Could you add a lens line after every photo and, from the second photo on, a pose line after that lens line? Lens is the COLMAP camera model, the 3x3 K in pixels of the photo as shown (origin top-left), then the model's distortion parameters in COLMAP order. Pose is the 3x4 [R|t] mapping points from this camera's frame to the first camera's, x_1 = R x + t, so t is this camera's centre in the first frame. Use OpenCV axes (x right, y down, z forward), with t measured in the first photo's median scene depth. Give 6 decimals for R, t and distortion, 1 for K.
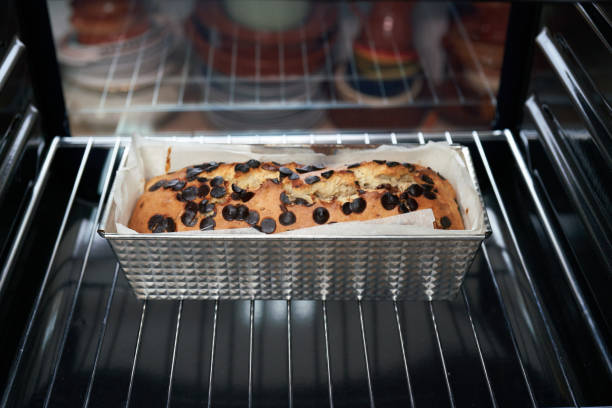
lens RADIAL K [[889.2, 0, 306.0], [0, 889.2, 204.0], [0, 0, 1]] dist [0.037044, 0.027179]
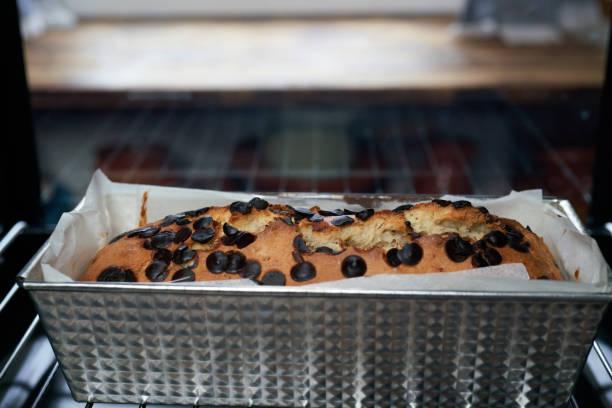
lens RADIAL K [[889.2, 0, 306.0], [0, 889.2, 204.0], [0, 0, 1]] dist [0.037044, 0.027179]
pose [[0.998105, 0.013839, -0.059964, 0.020047], [-0.029028, 0.965054, -0.260437, 0.138521], [0.054265, 0.261684, 0.963627, 0.344236]]
